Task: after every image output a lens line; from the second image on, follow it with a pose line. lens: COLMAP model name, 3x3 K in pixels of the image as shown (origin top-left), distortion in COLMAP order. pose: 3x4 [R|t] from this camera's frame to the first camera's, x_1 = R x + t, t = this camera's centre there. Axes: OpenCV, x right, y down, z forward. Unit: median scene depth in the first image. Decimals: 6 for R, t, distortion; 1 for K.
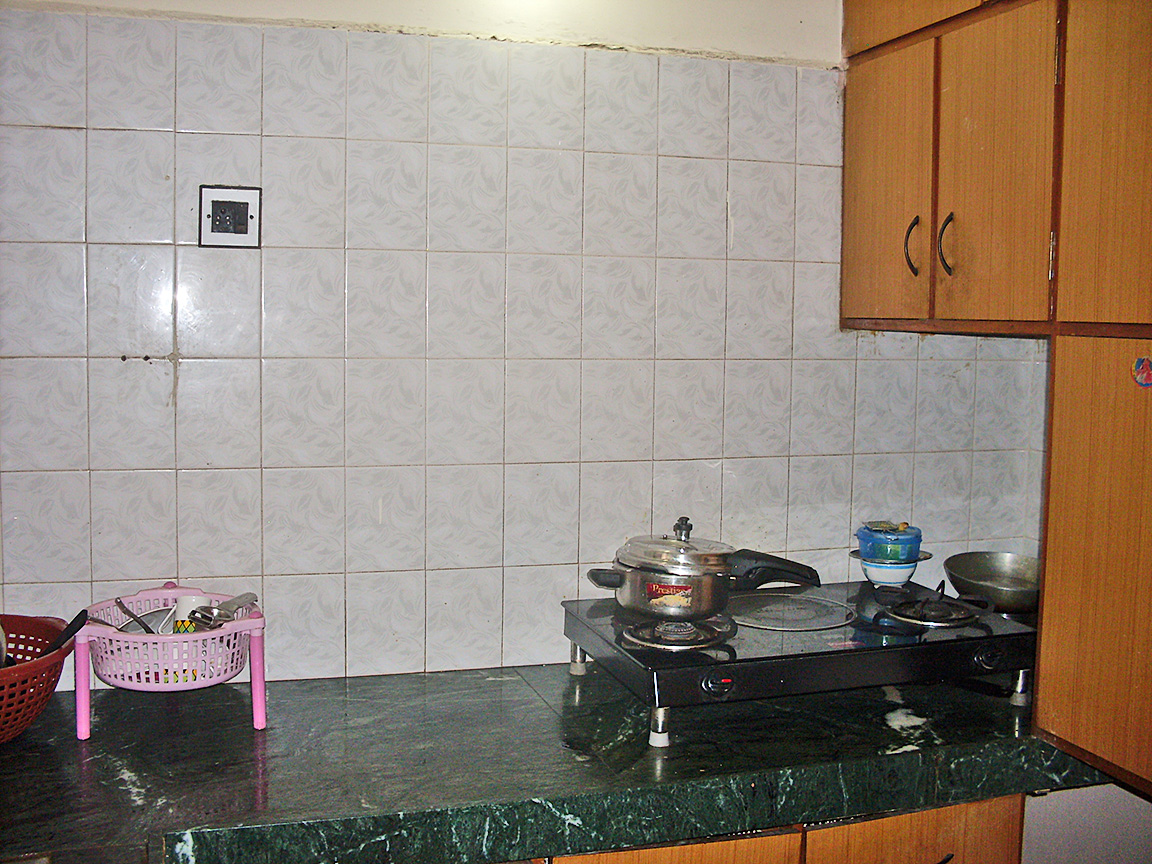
lens RADIAL K [[1238.3, 0, 575.9], [0, 1238.3, 427.7], [0, 0, 1]] dist [-0.132534, 0.000000]
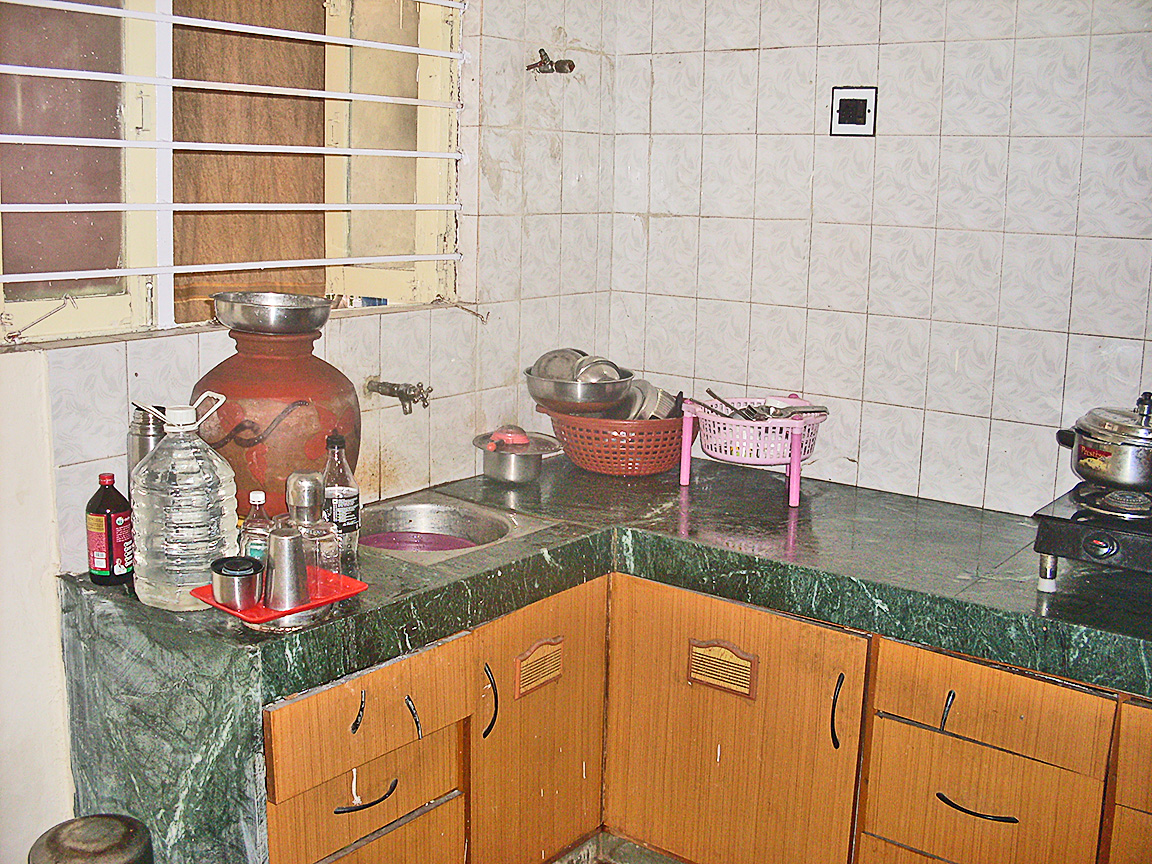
lens RADIAL K [[1238.3, 0, 572.5], [0, 1238.3, 431.1], [0, 0, 1]] dist [-0.132534, 0.000000]
pose [[0.571848, 0.157402, -0.805118, 0.673303], [-0.082838, 0.987483, 0.134219, 0.009274], [0.816167, -0.010059, 0.577729, 0.036668]]
